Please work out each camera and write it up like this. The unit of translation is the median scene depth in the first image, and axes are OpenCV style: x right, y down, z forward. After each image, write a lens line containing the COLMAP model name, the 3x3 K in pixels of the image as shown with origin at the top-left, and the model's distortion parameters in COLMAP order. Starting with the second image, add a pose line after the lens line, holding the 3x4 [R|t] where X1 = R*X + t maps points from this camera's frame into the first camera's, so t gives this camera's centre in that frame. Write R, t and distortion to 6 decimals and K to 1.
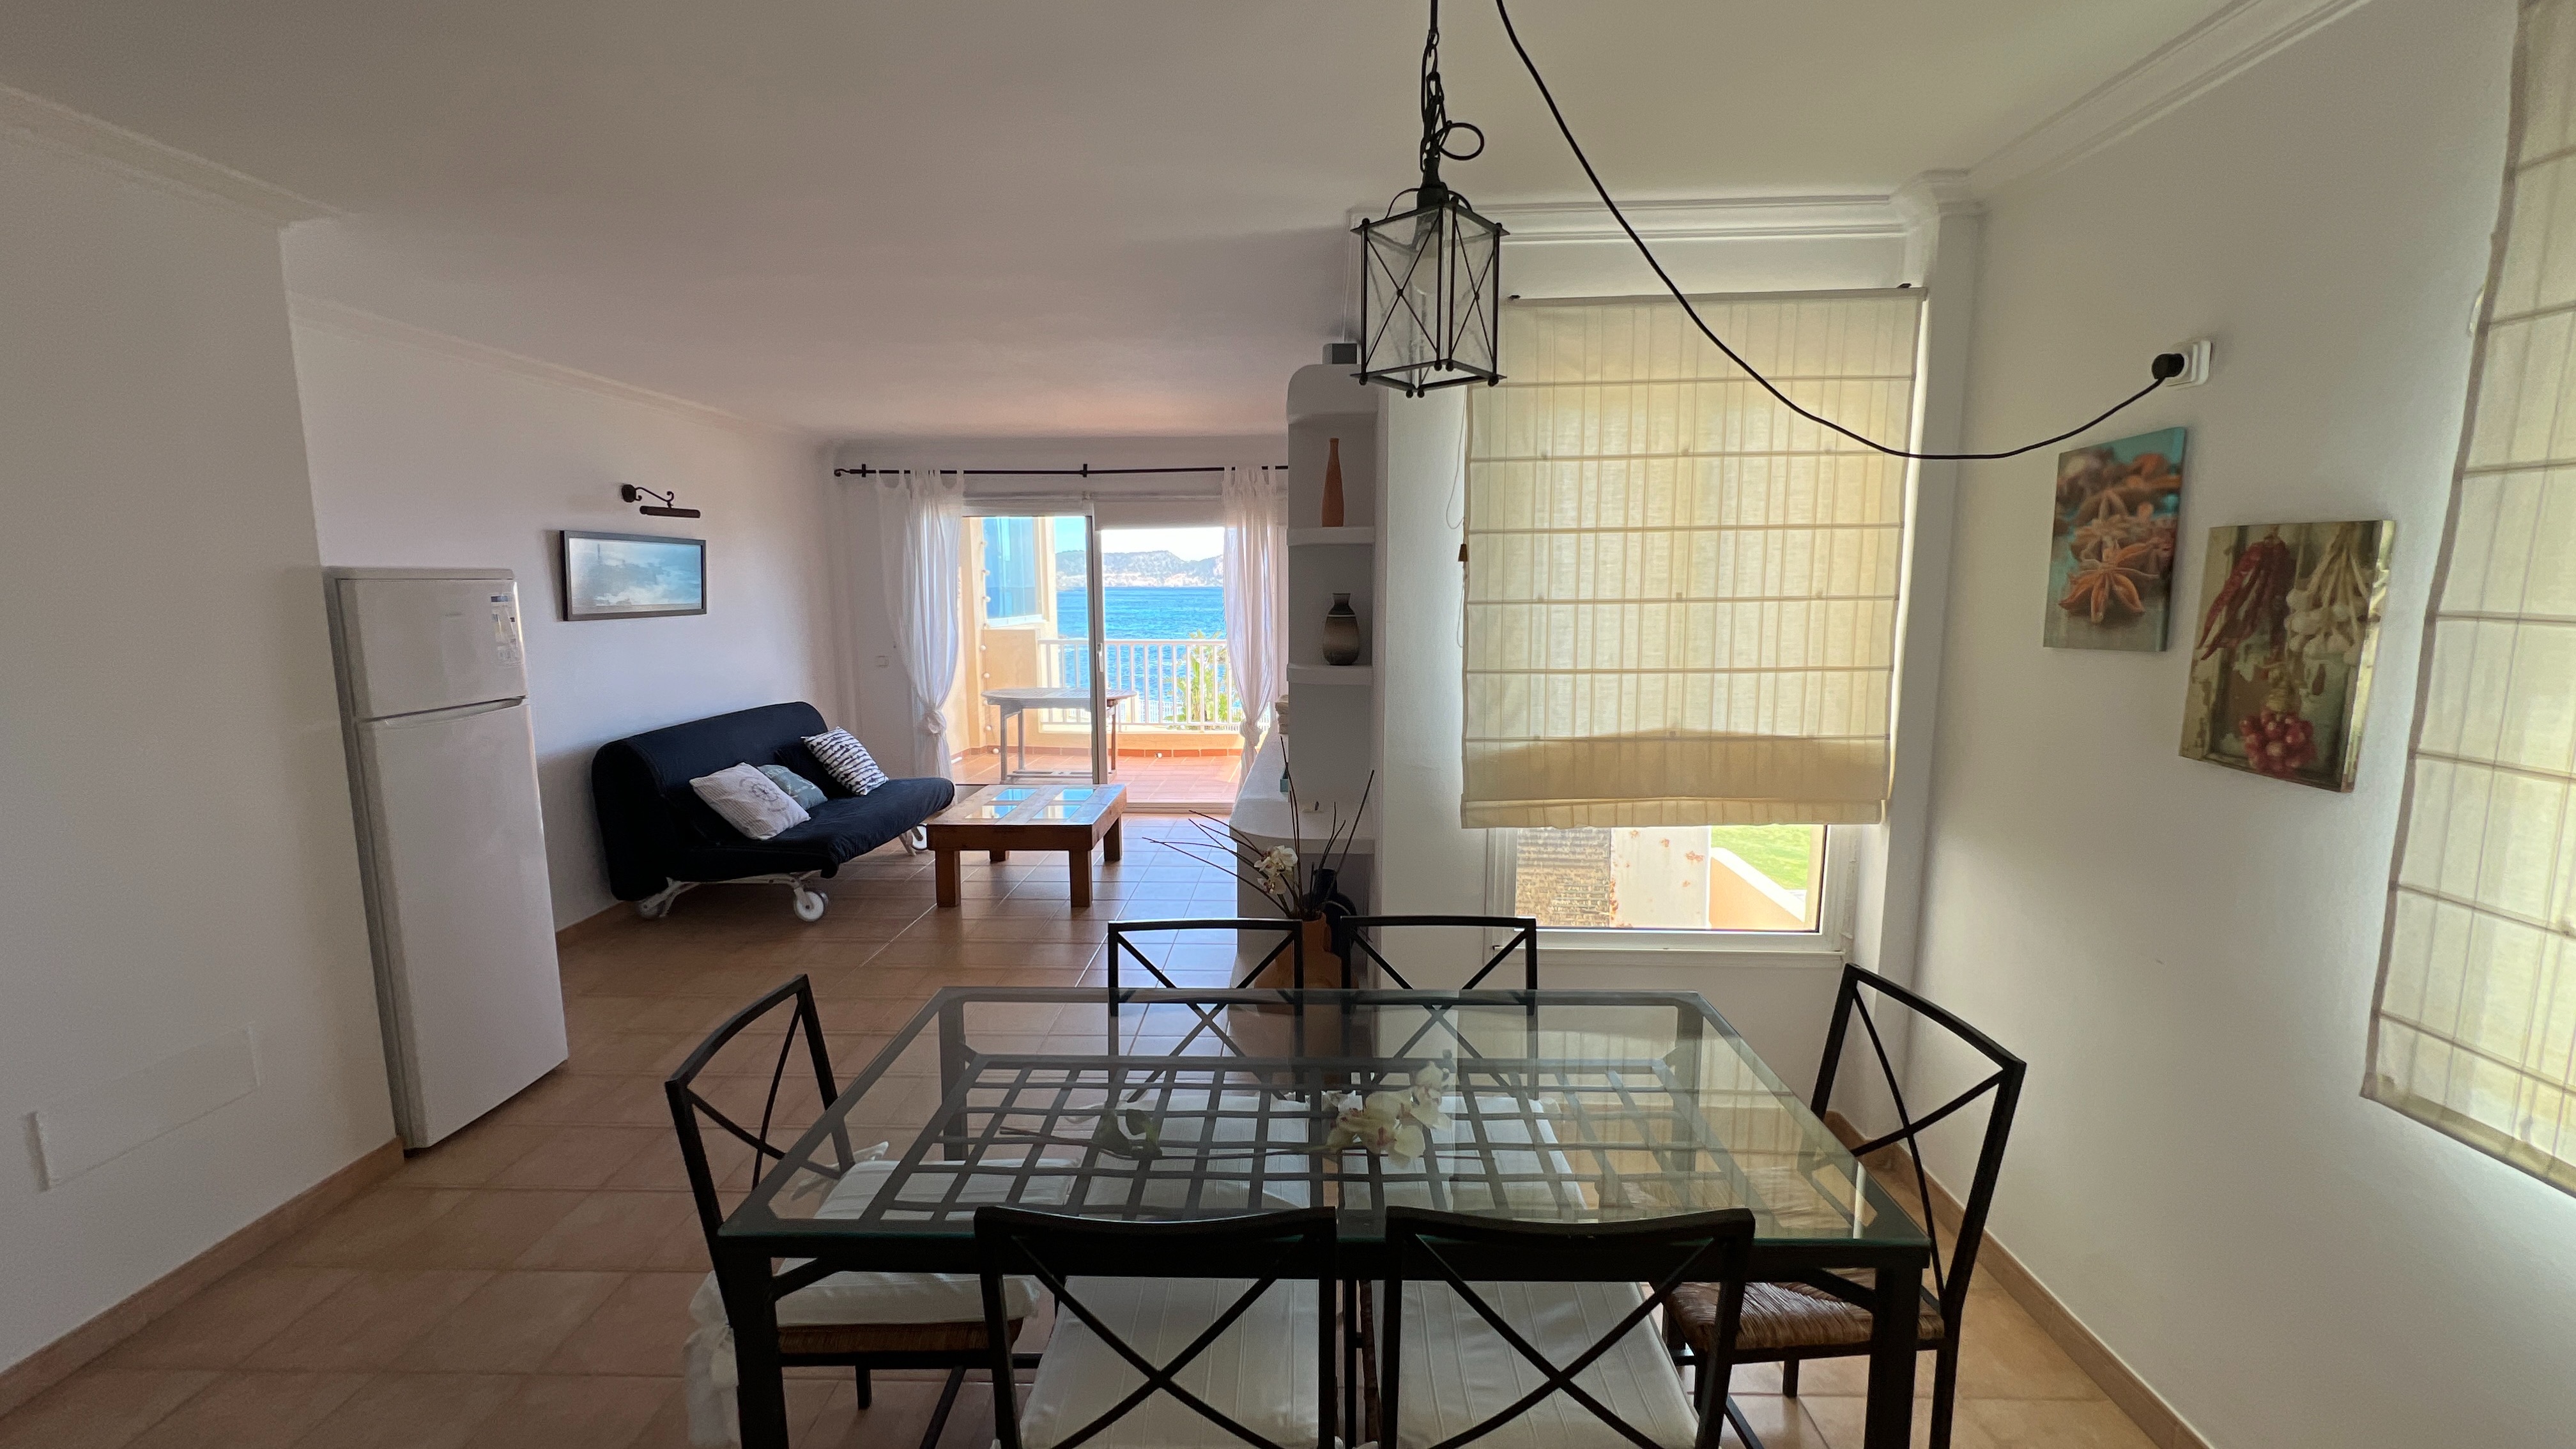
lens RADIAL K [[1029.6, 0, 1290.4], [0, 1029.6, 728.5], [0, 0, 1]] dist [-0.000122, -0.000065]
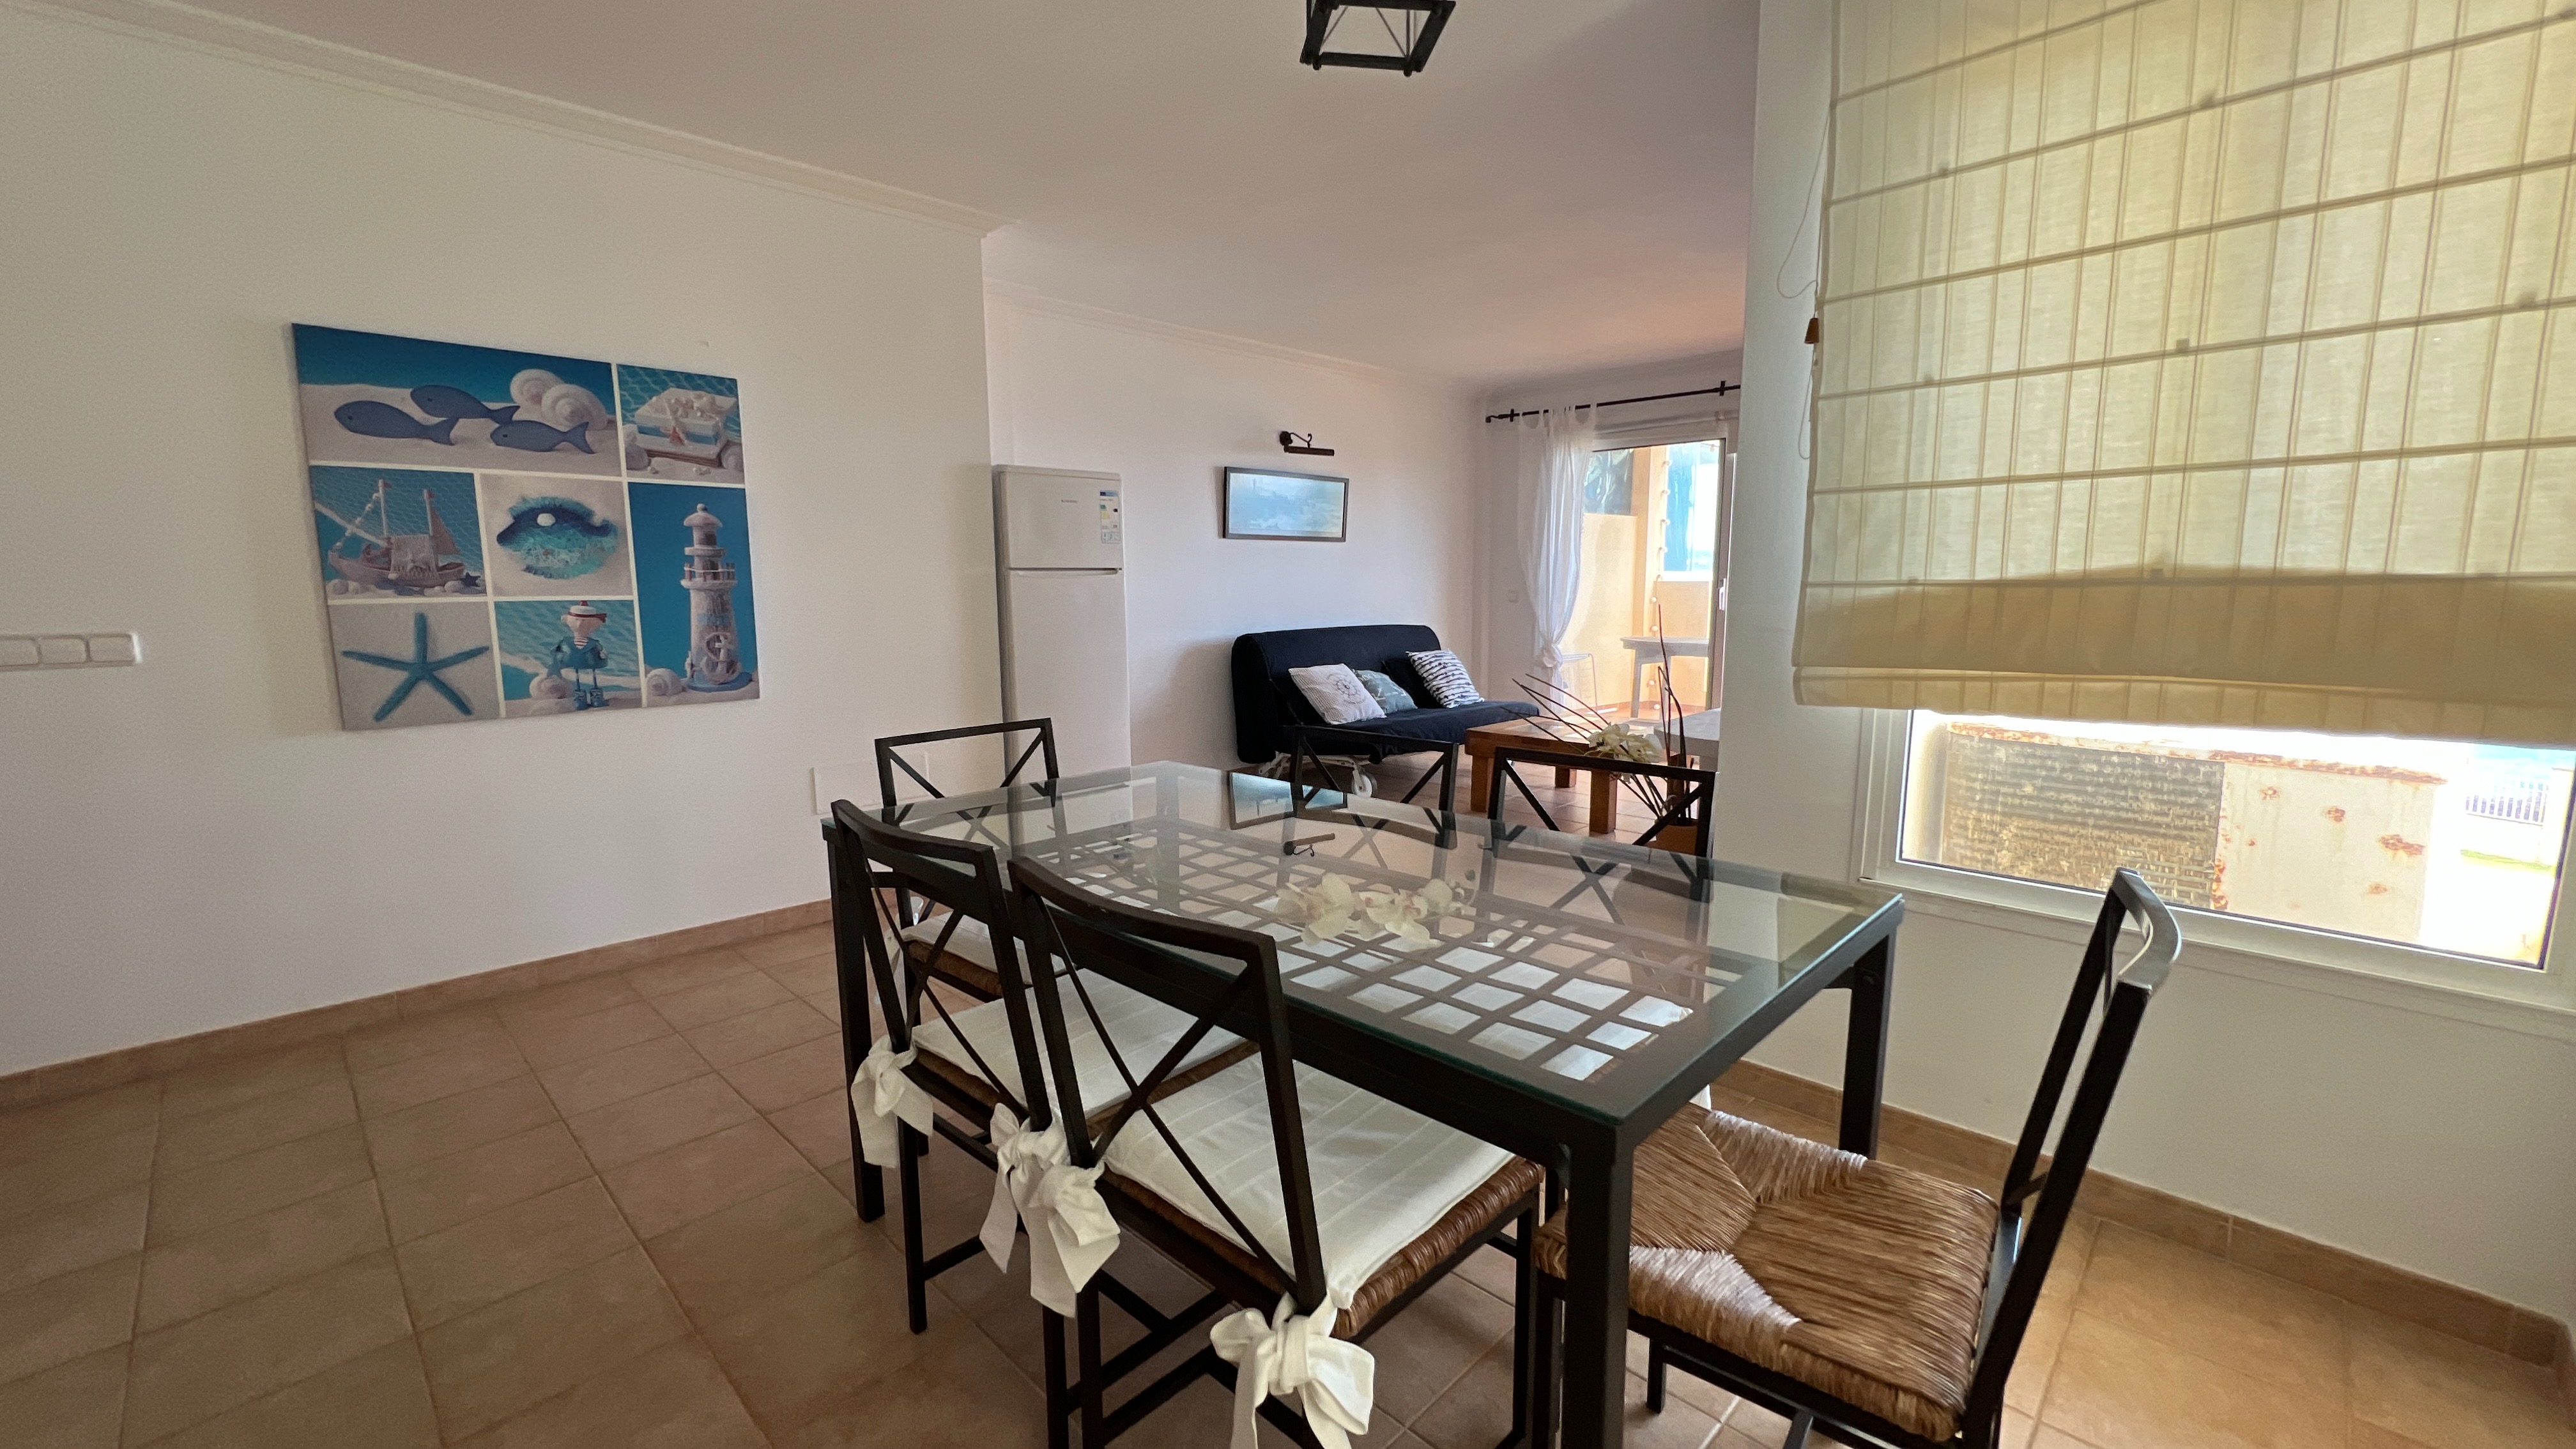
lens RADIAL K [[1029.6, 0, 1290.4], [0, 1029.6, 728.5], [0, 0, 1]] dist [-0.000122, -0.000065]
pose [[0.733980, 0.095488, -0.672425, 0.420791], [-0.091302, 0.994953, 0.041629, 0.122586], [0.673006, 0.030839, 0.738994, 0.191340]]
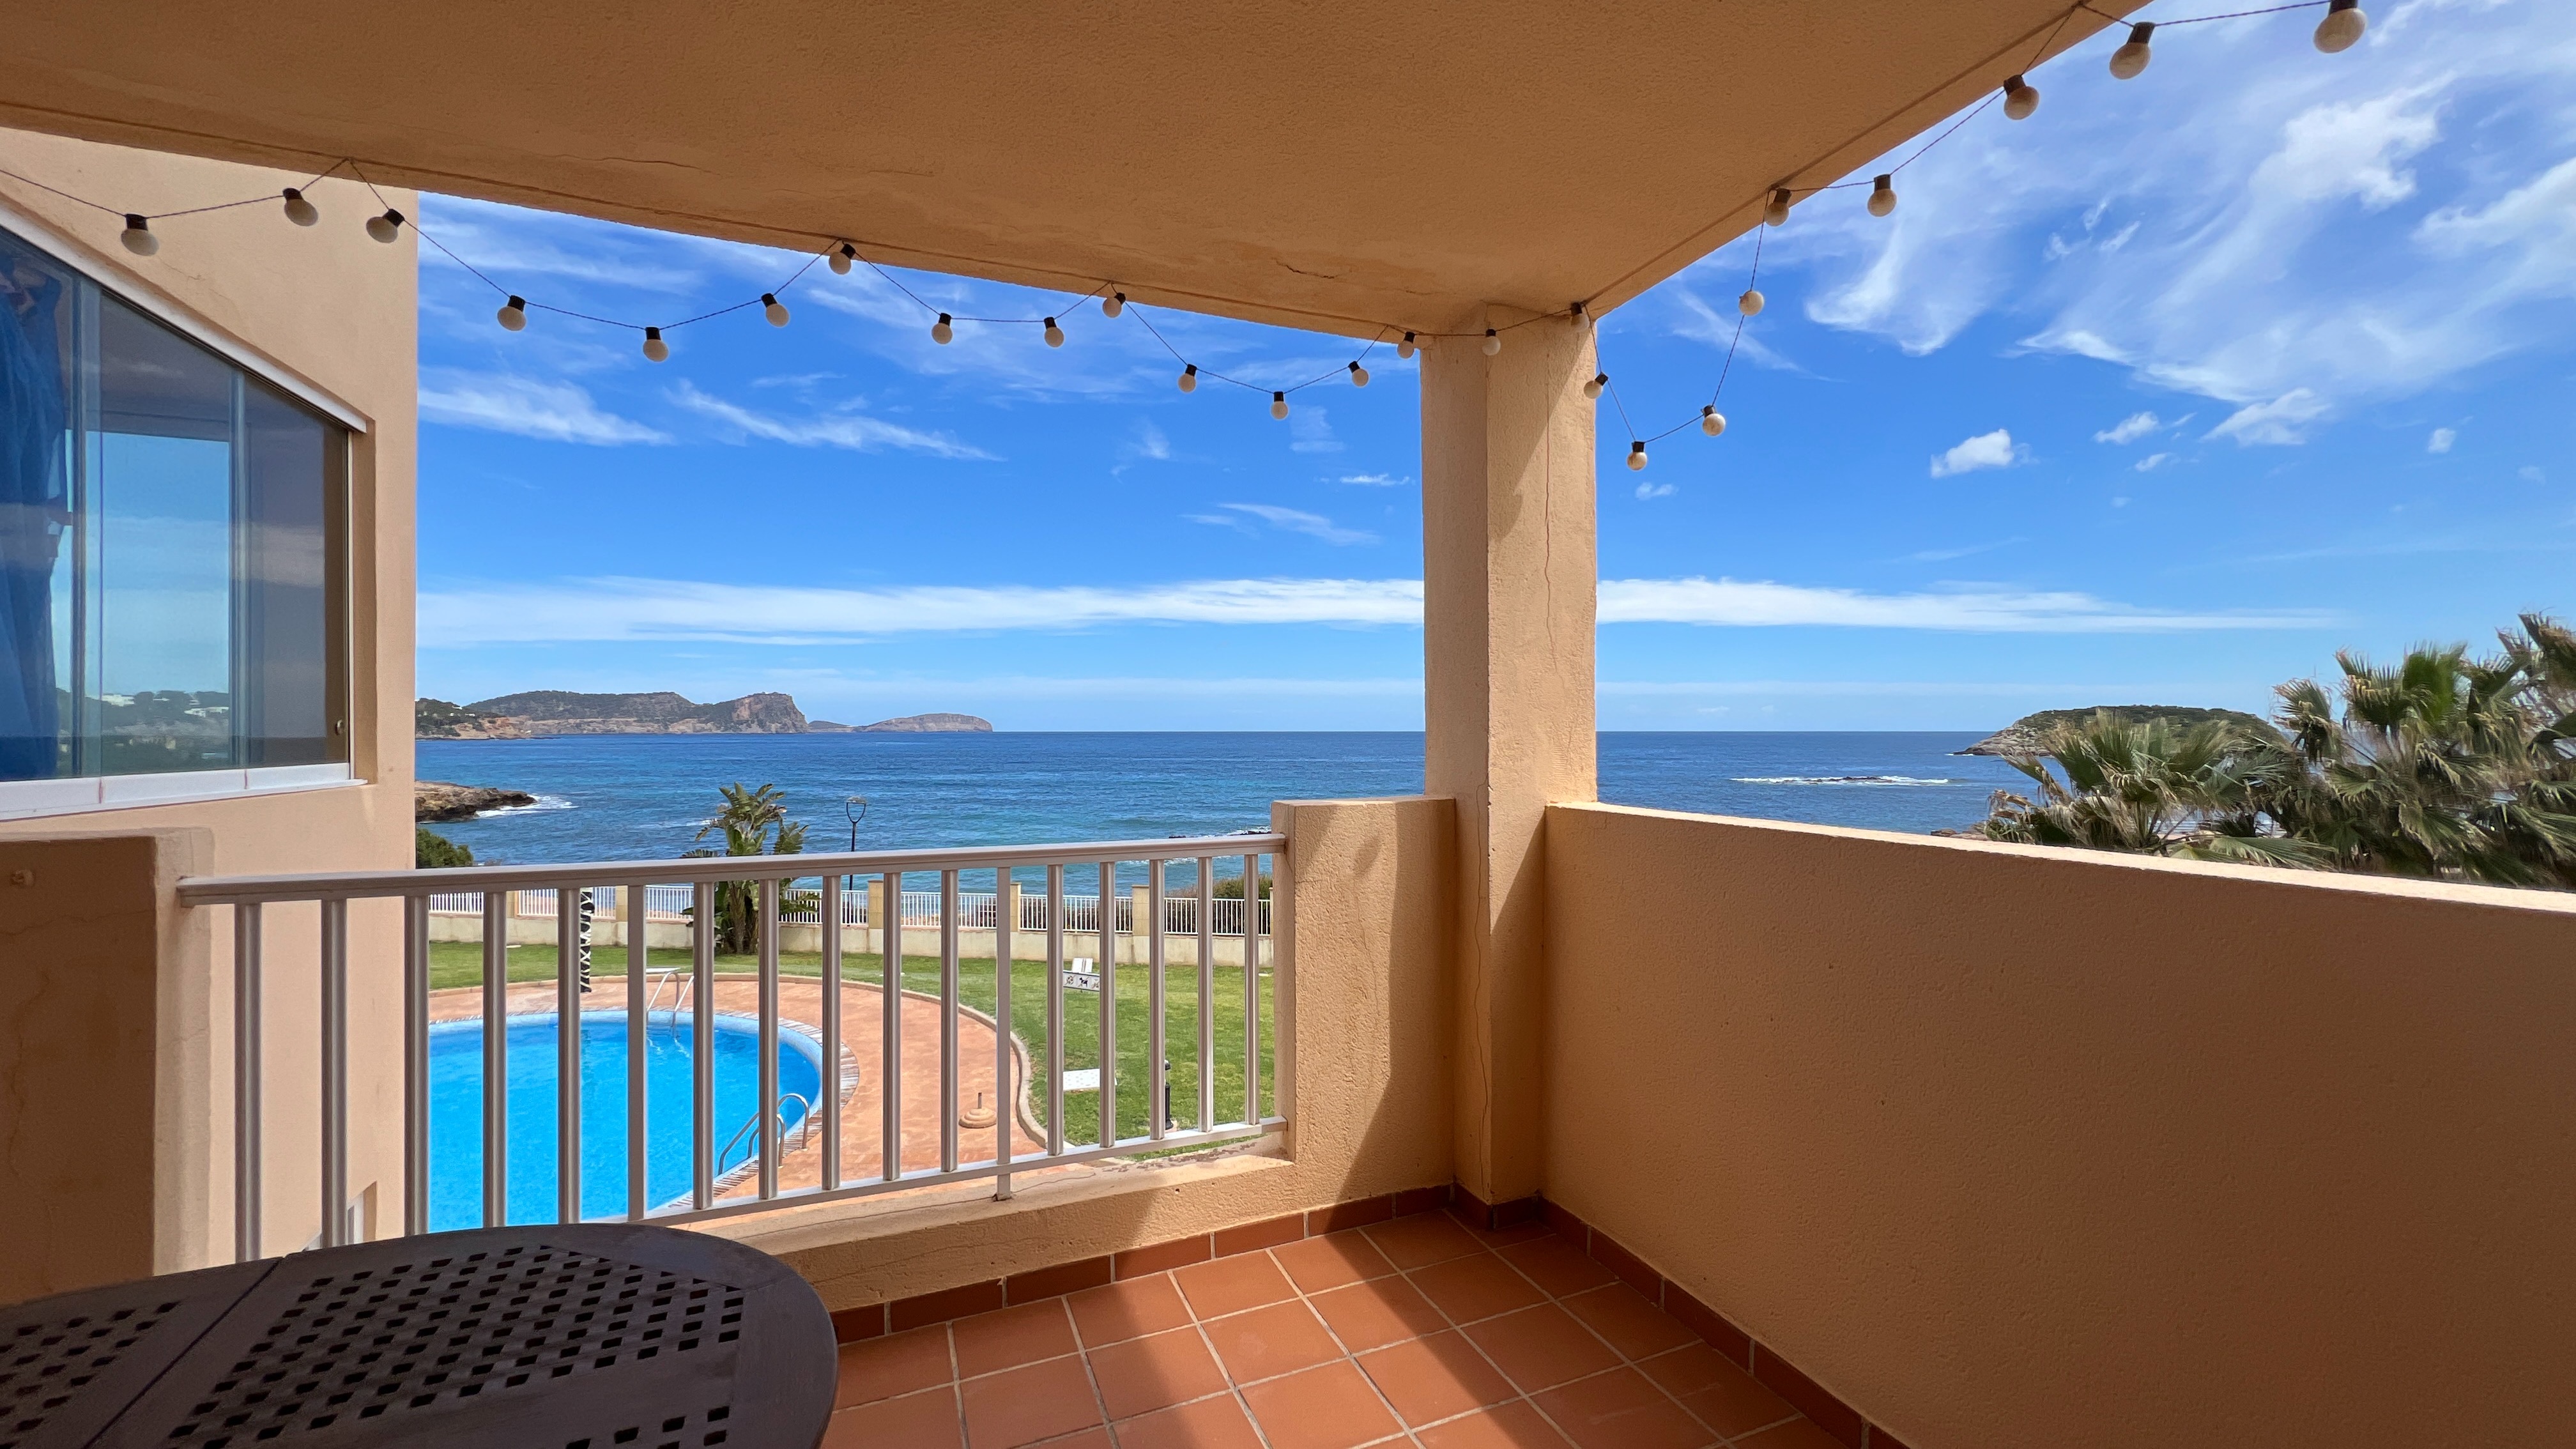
lens RADIAL K [[1029.6, 0, 1290.4], [0, 1029.6, 728.5], [0, 0, 1]] dist [-0.000122, -0.000065]
pose [[0.911915, -0.000362, 0.410379, -0.469640], [0.057736, 0.990167, -0.127422, -0.289679], [-0.406297, 0.139892, 0.902969, 2.664914]]
